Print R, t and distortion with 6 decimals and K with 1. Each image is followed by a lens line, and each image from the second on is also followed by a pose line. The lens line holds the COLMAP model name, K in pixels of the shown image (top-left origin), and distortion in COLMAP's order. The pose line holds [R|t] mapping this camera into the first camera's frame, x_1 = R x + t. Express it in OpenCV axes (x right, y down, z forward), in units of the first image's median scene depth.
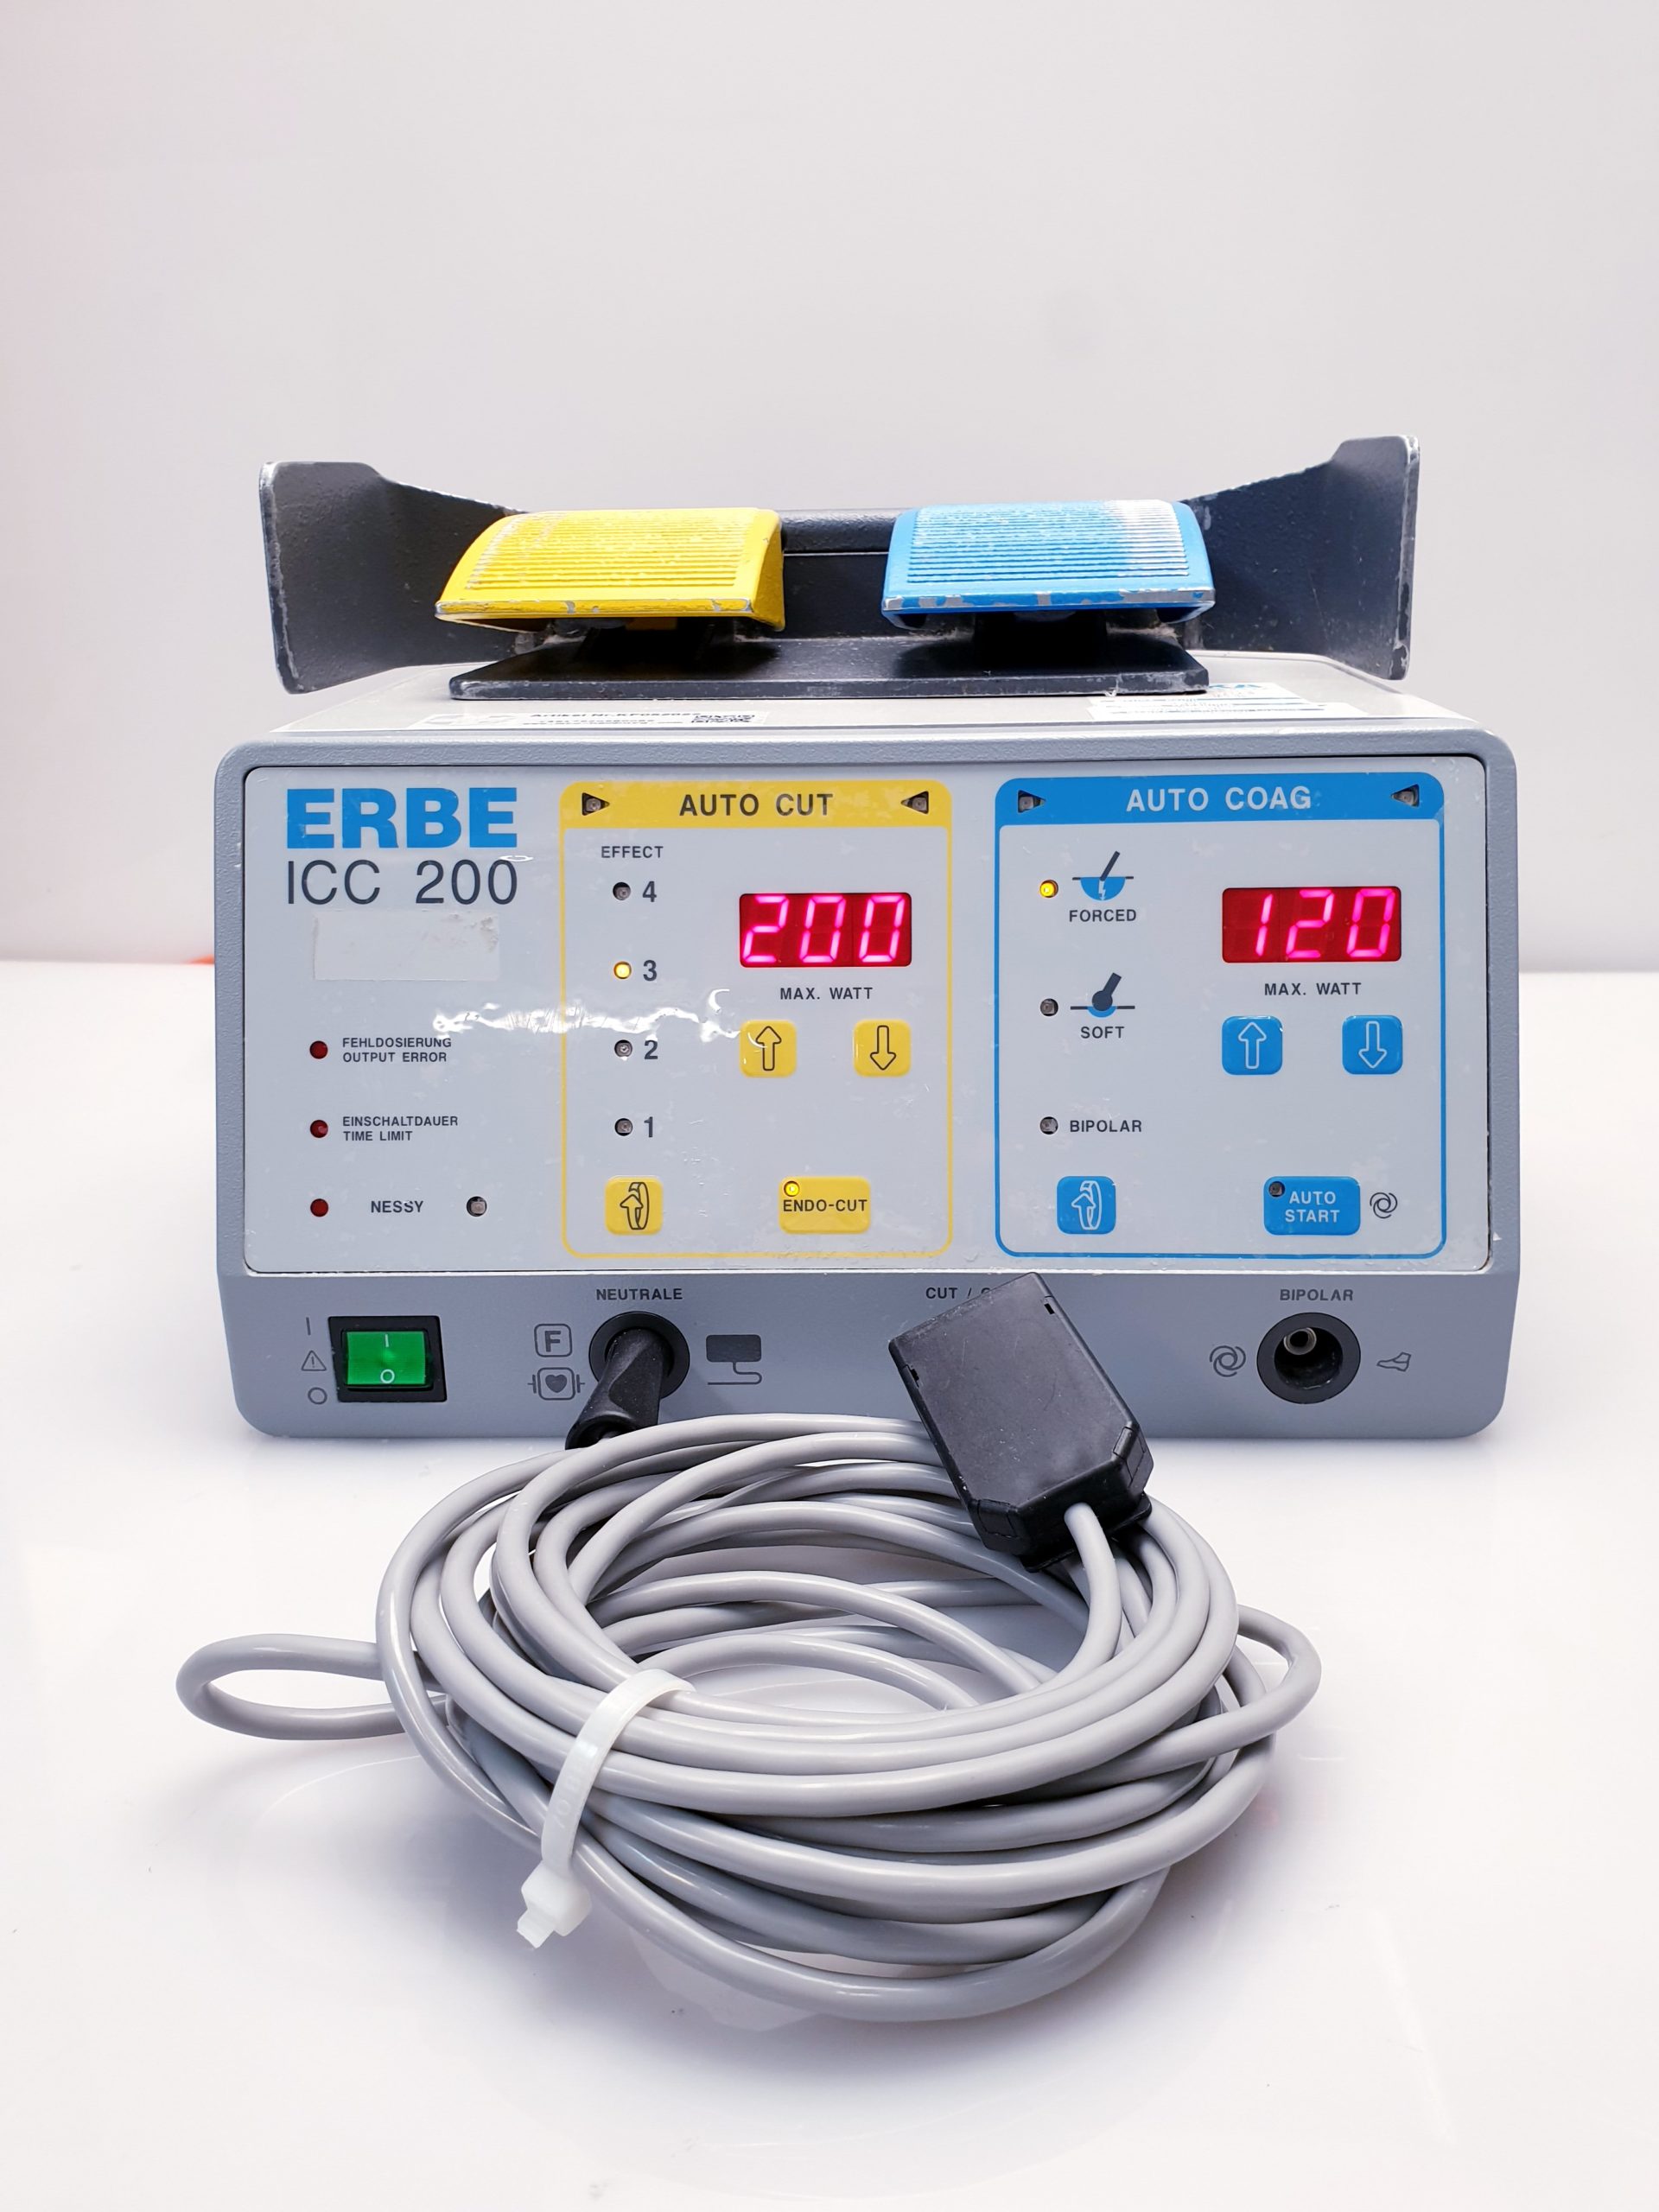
lens RADIAL K [[1648.1, 0, 854.2], [0, 1648.1, 1099.0], [0, 0, 1]] dist [0.018577, -0.119519]
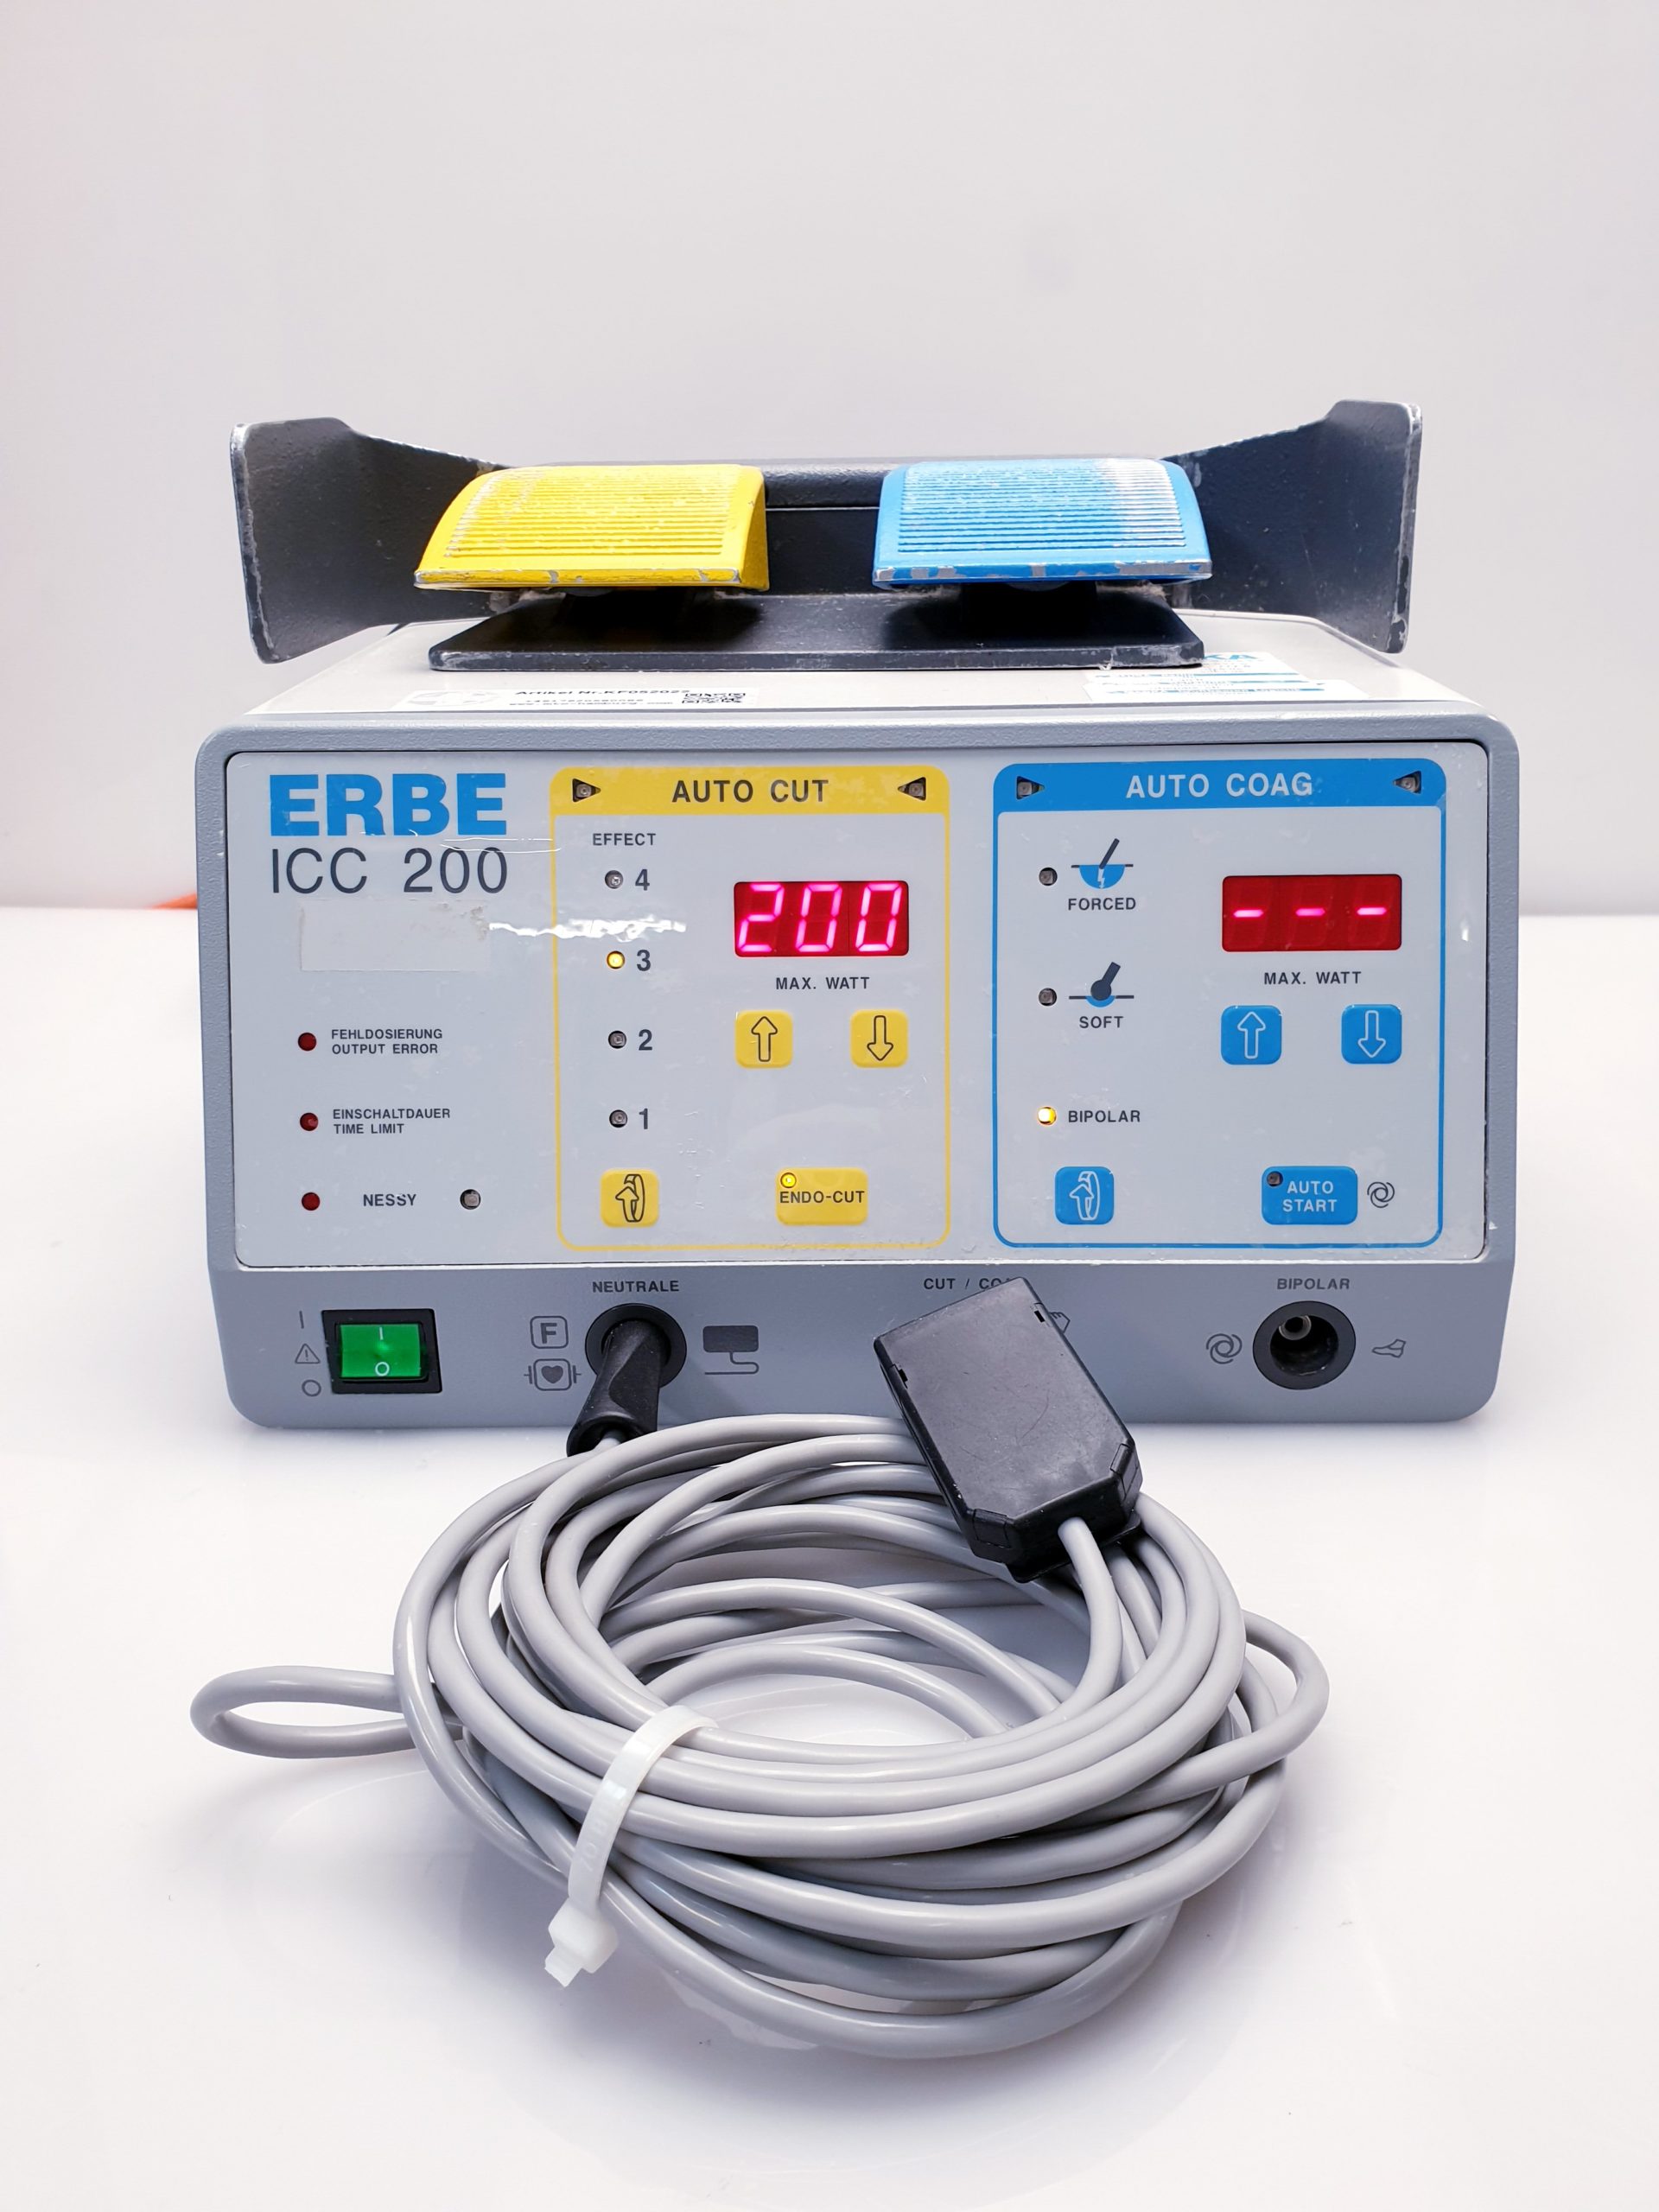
lens RADIAL K [[1648.1, 0, 838.2], [0, 1648.1, 1076.4], [0, 0, 1]] dist [0.018577, -0.119519]
pose [[0.999826, -0.004274, 0.018158, -0.025618], [0.003439, 0.998946, 0.045779, -0.053202], [-0.018335, -0.045708, 0.998787, 0.009691]]
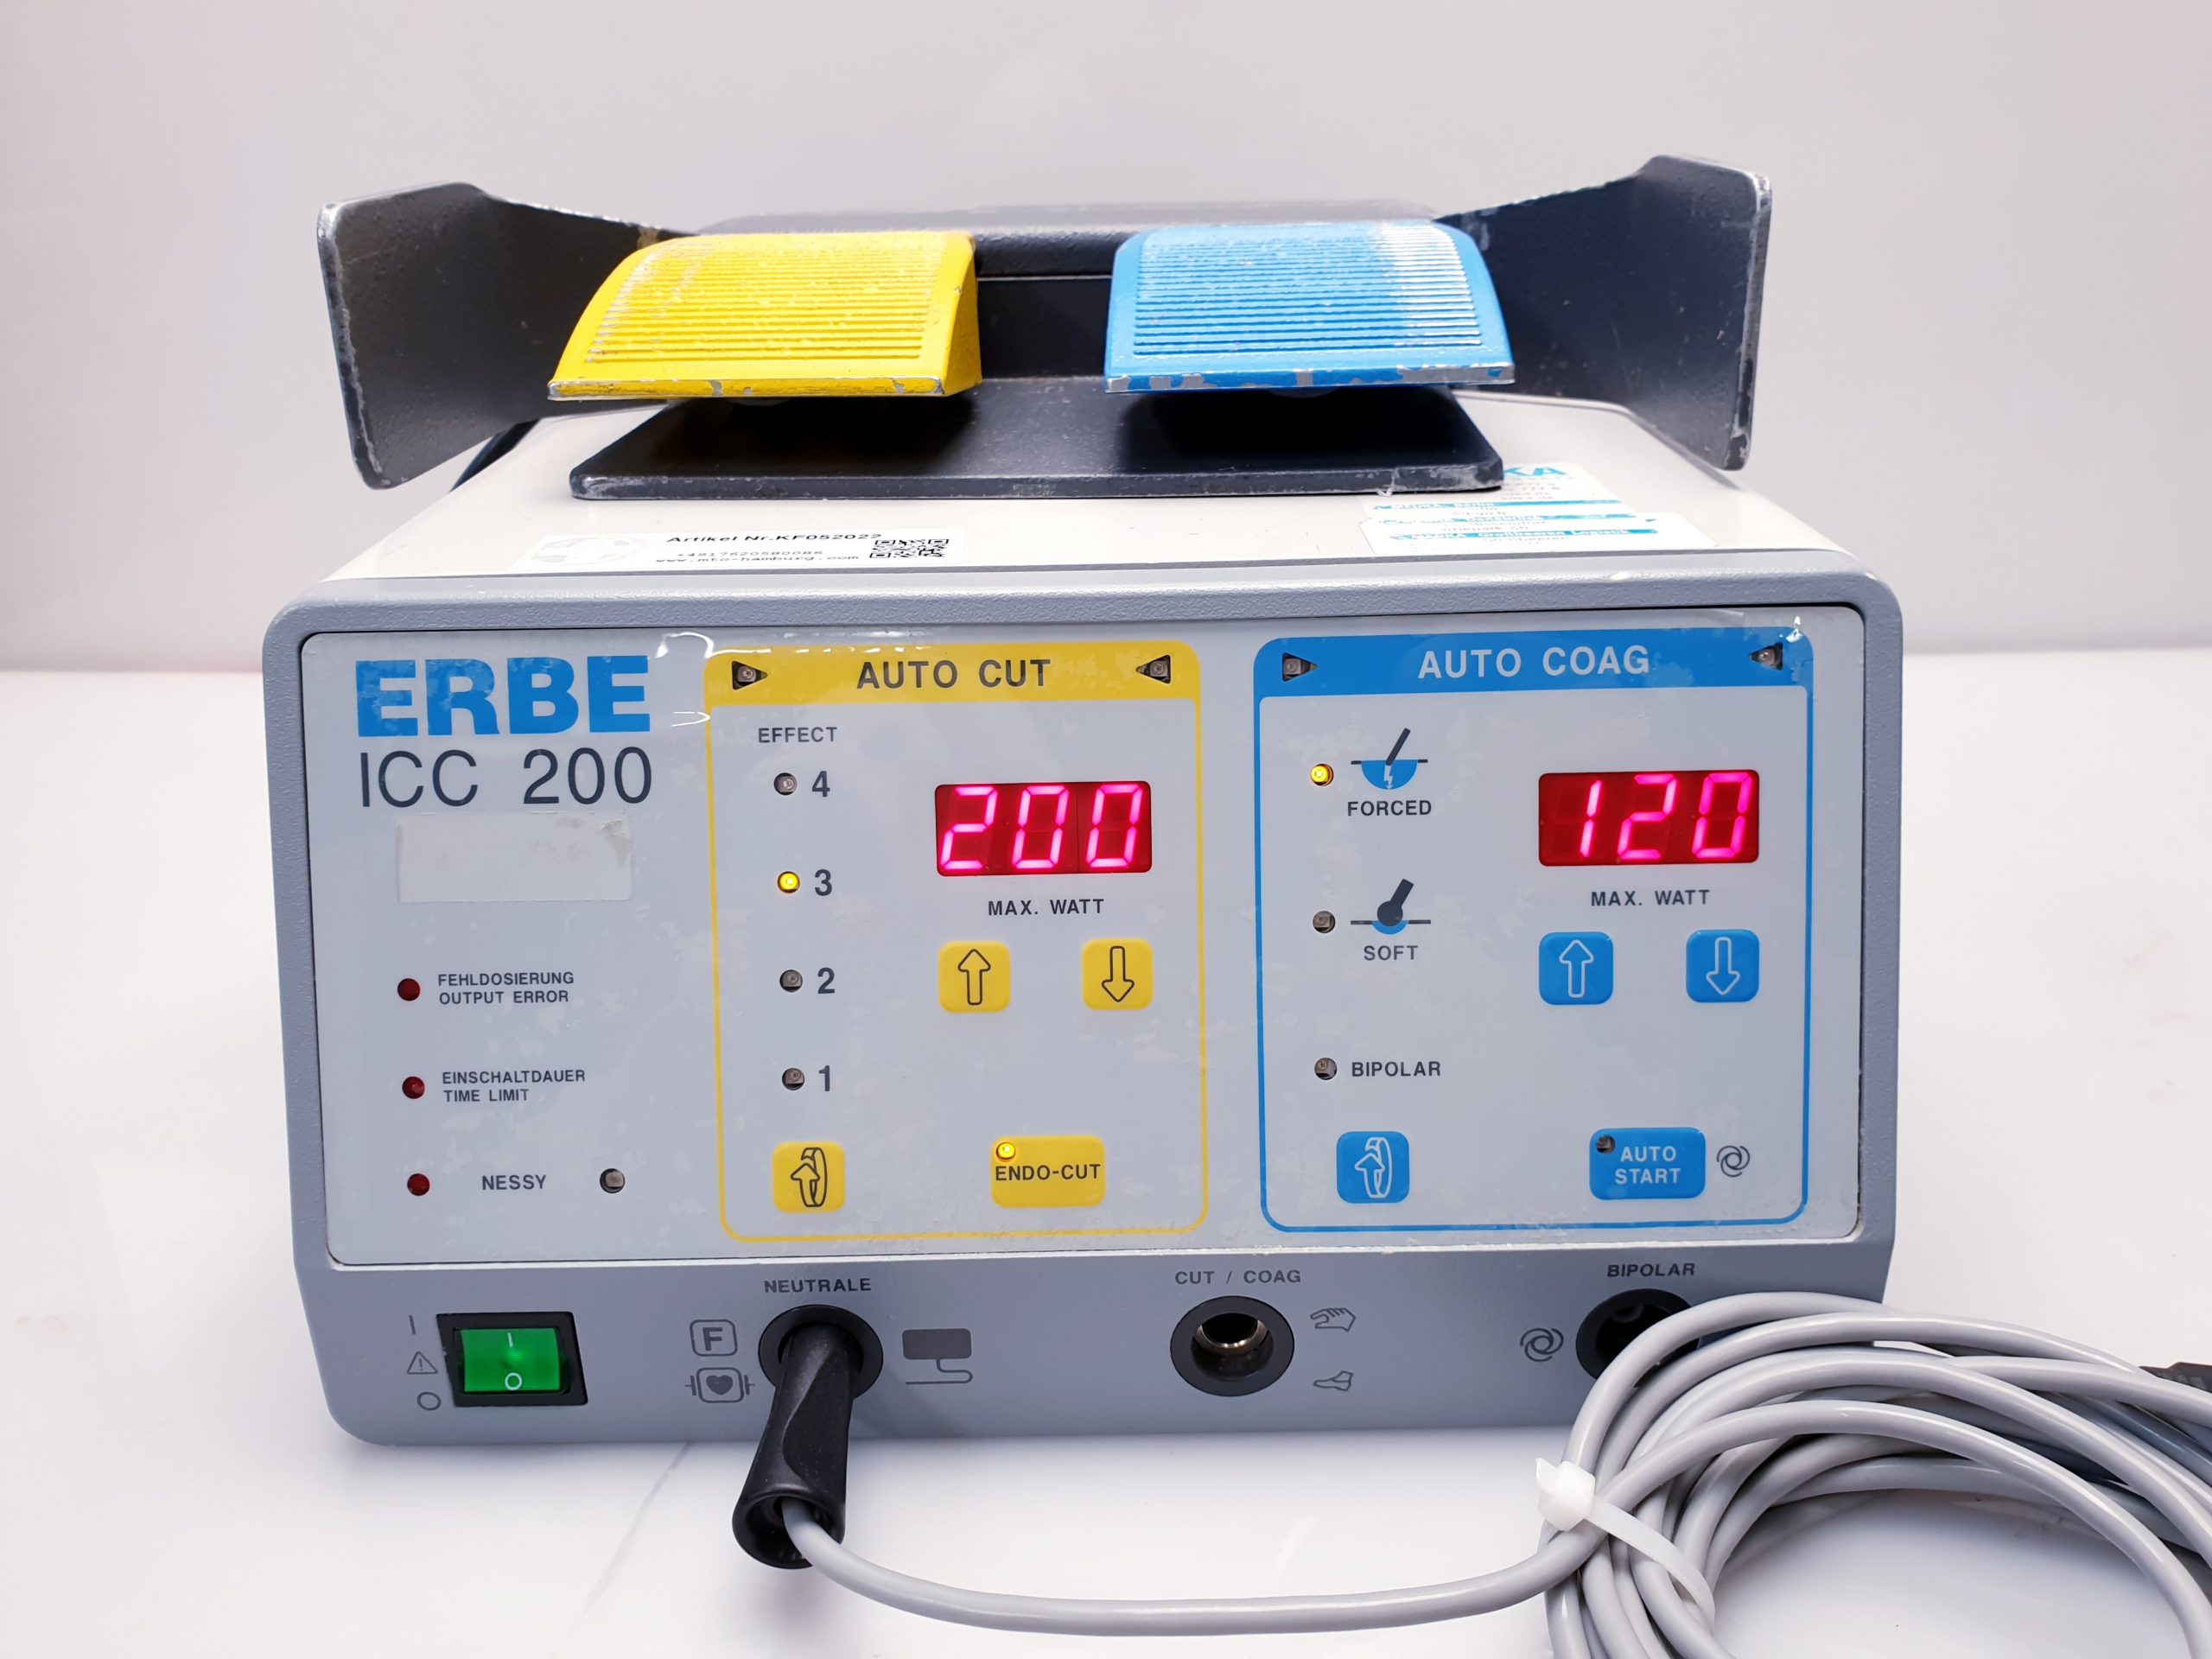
lens RADIAL K [[1648.1, 0, 1098.0], [0, 1648.1, 778.4], [0, 0, 1]] dist [0.018577, -0.119519]
pose [[0.999486, -0.015645, 0.027977, -0.012869], [0.013891, 0.997989, 0.061840, -0.176101], [-0.028889, -0.061420, 0.997694, 0.204559]]
